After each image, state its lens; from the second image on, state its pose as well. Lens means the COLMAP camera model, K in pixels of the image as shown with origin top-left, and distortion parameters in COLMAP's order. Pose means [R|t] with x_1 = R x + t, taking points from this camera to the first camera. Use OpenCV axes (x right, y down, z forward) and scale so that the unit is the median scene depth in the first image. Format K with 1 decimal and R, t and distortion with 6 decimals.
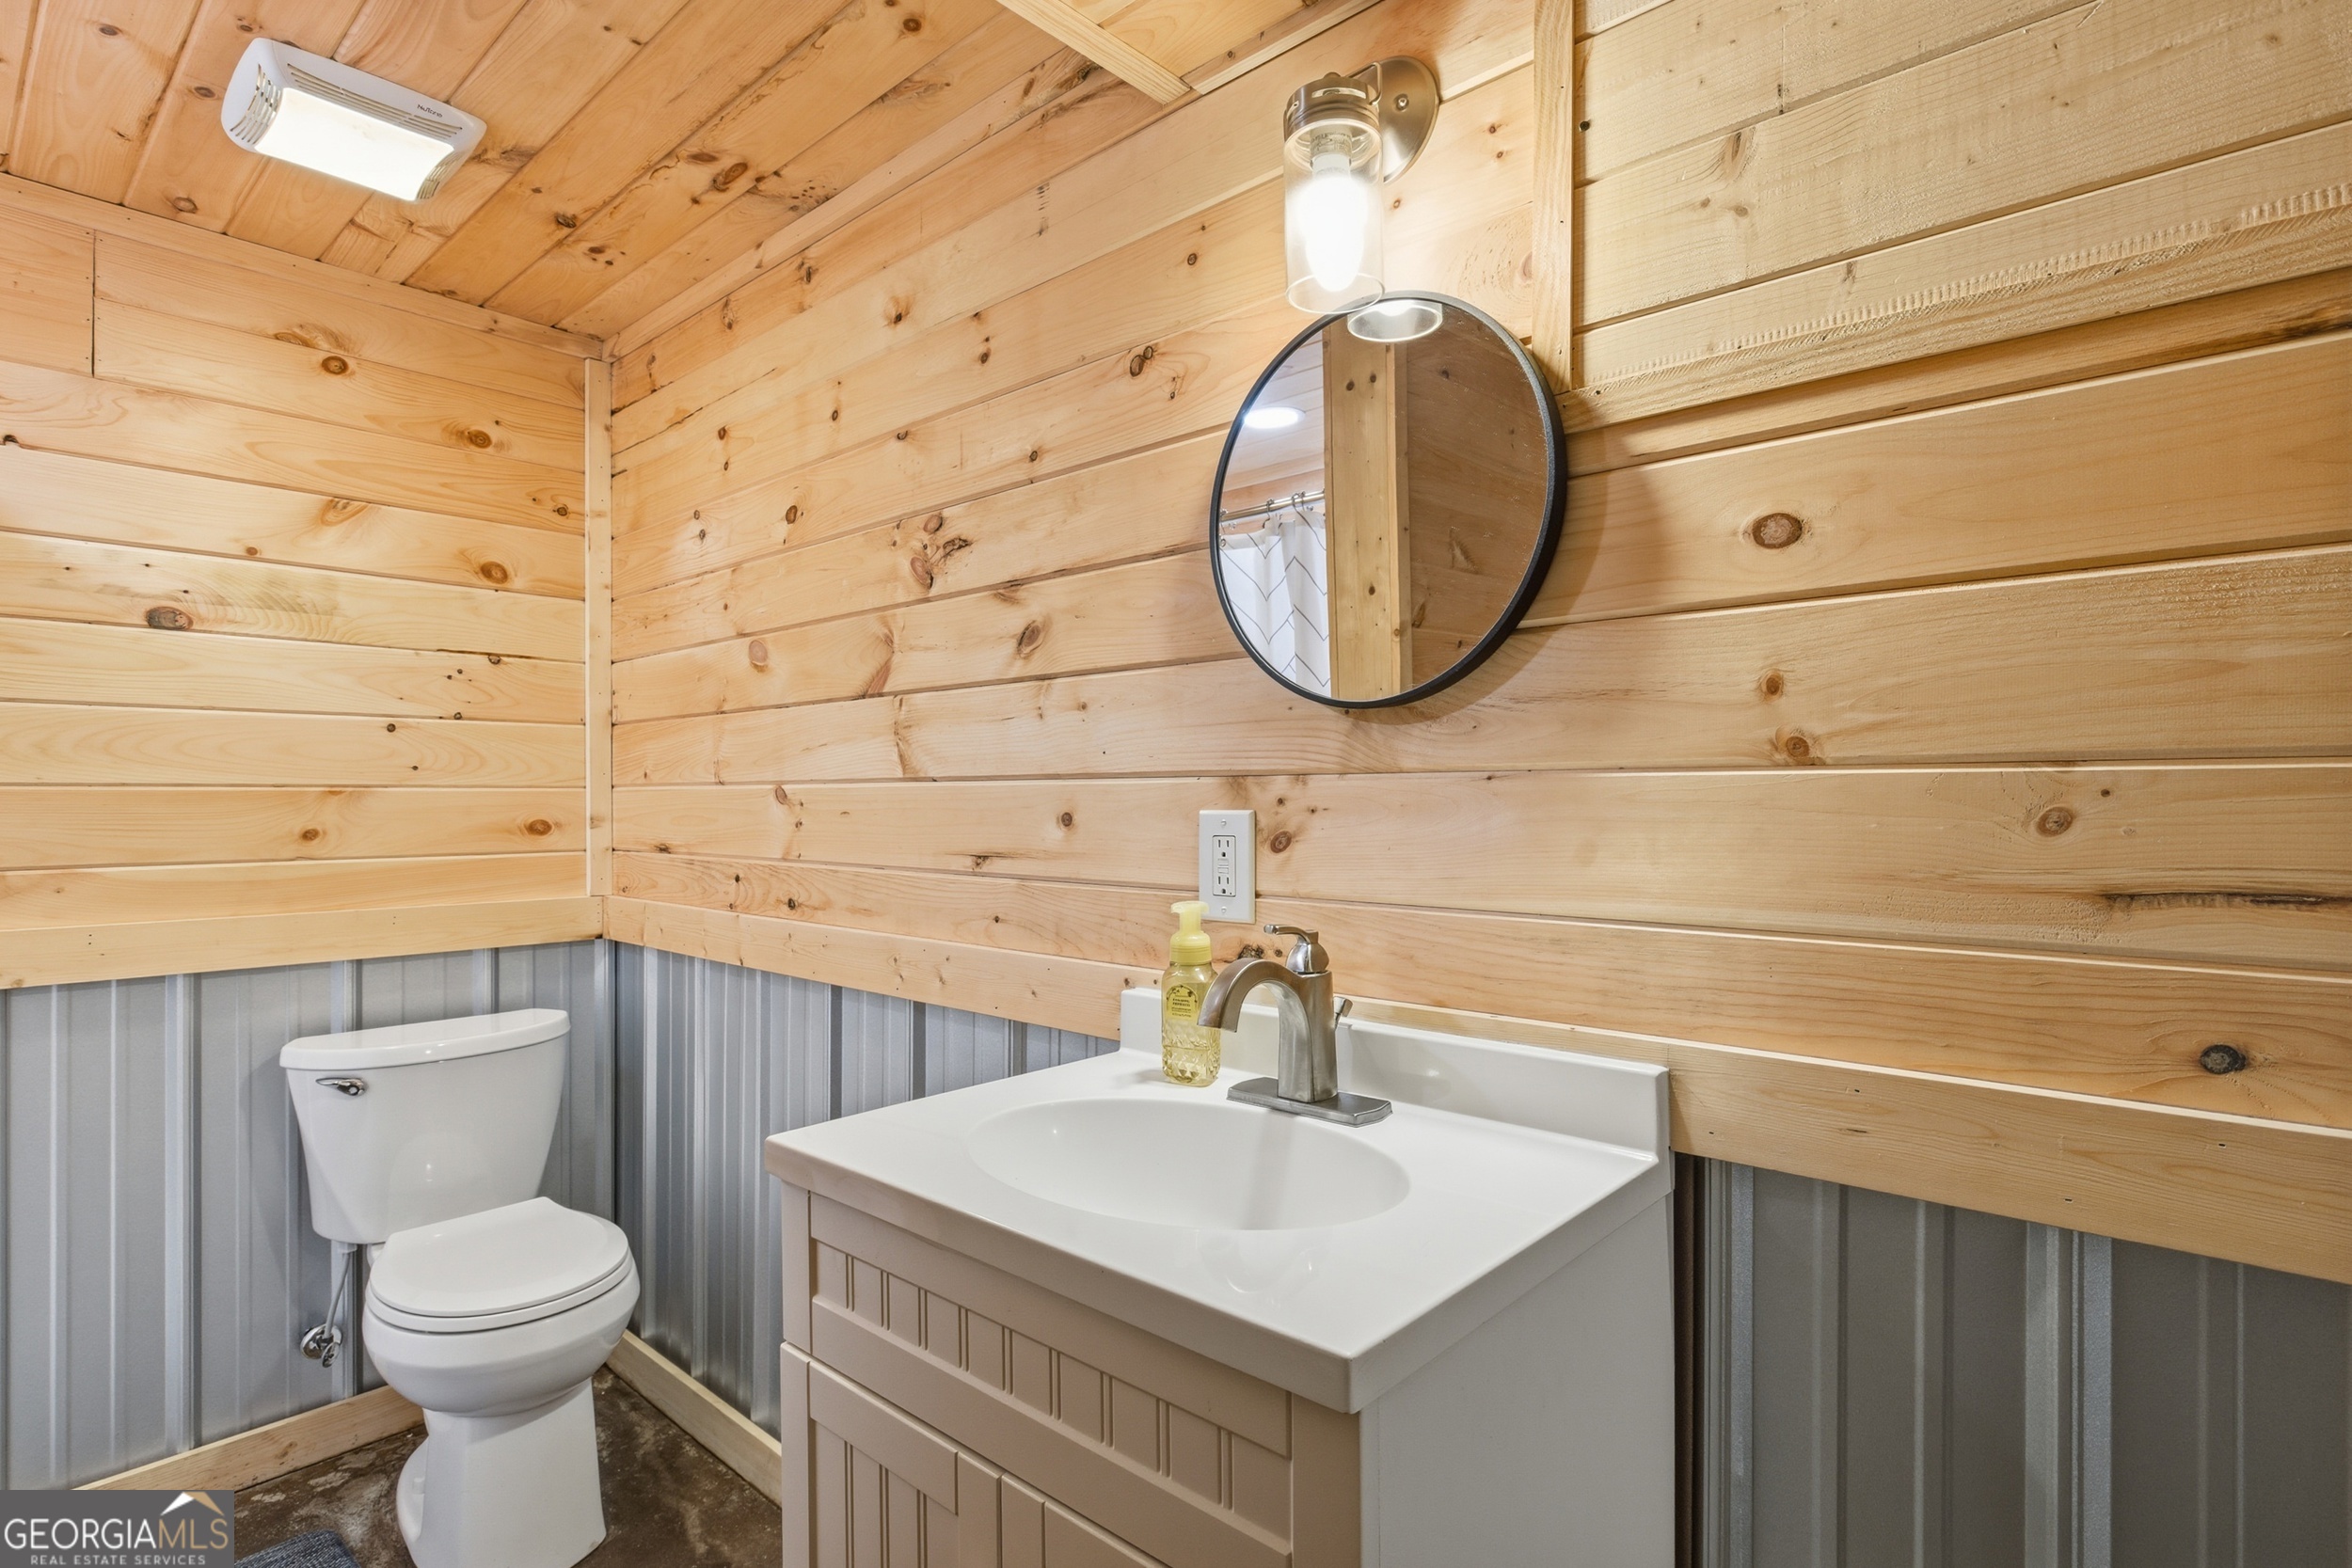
lens RADIAL K [[1168.0, 0, 1176.9], [0, 1168.0, 792.3], [0, 0, 1]] dist [-0.003174, -0.000895]
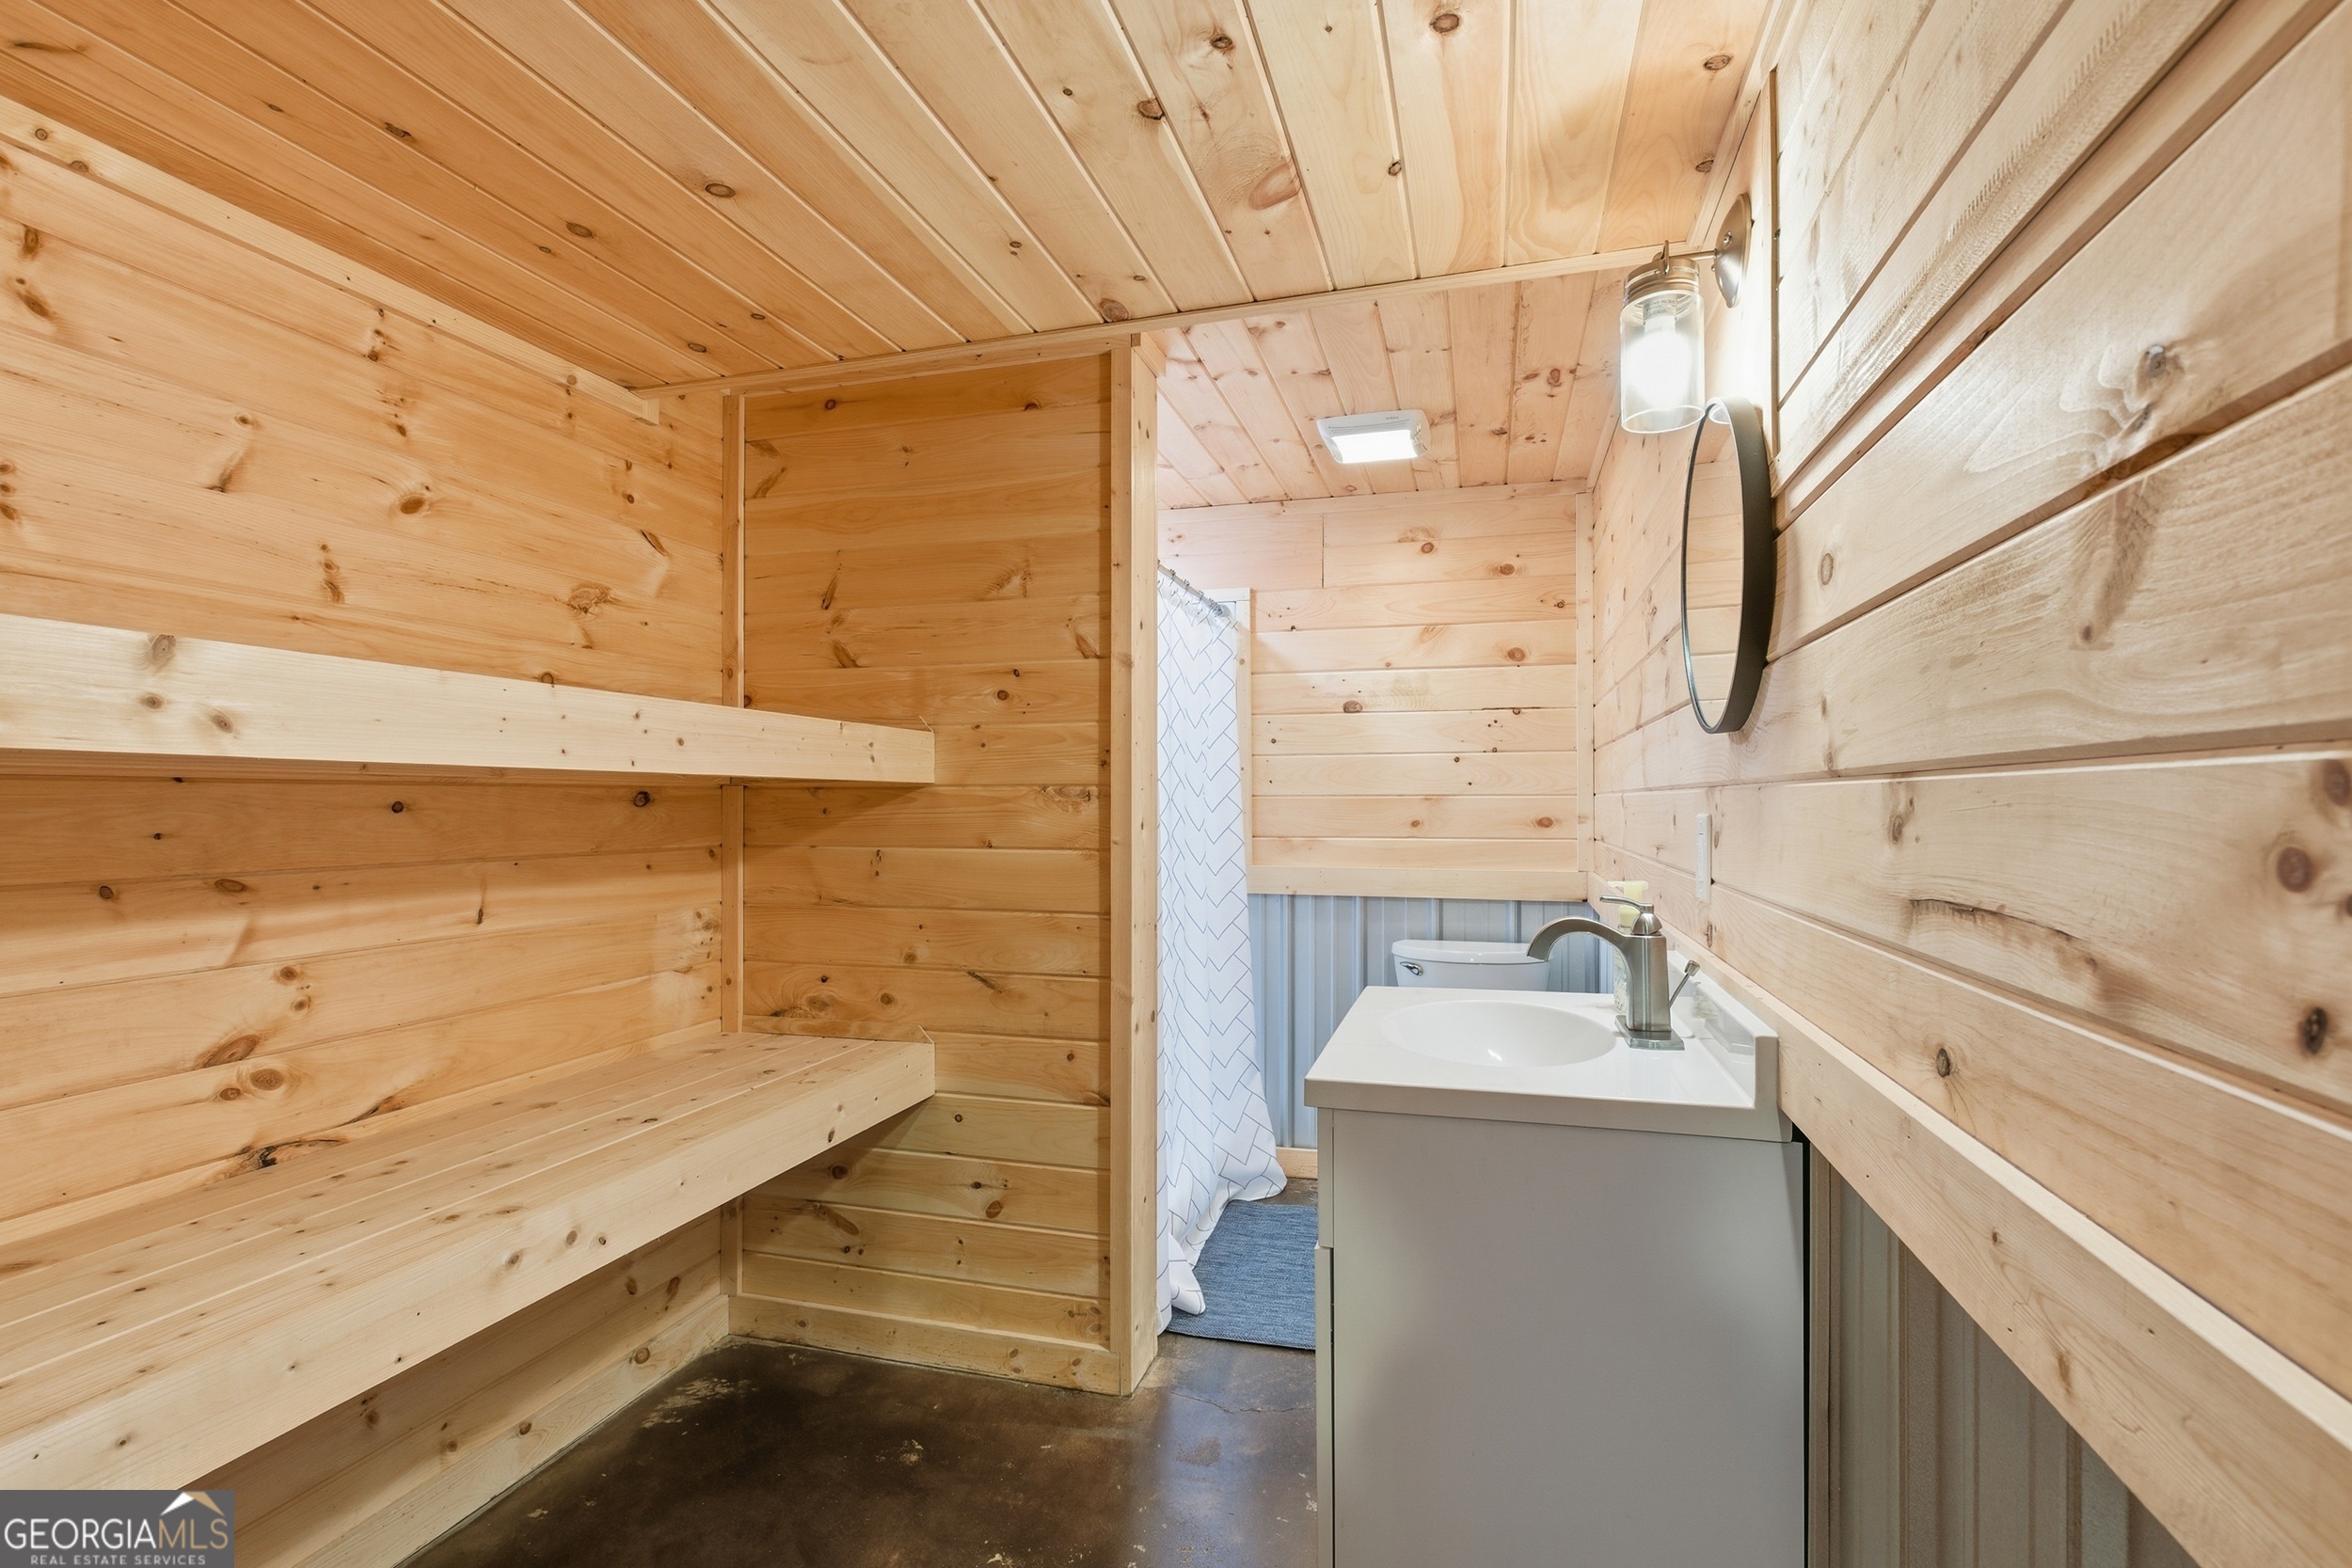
lens RADIAL K [[1068.9, 0, 1176.8], [0, 1068.9, 792.6], [0, 0, 1]] dist [-0.005421, 0.000782]
pose [[0.432428, -0.006514, -0.901645, 0.533794], [0.003679, 0.999978, -0.005460, -0.001915], [0.901661, -0.000956, 0.432443, -0.005859]]
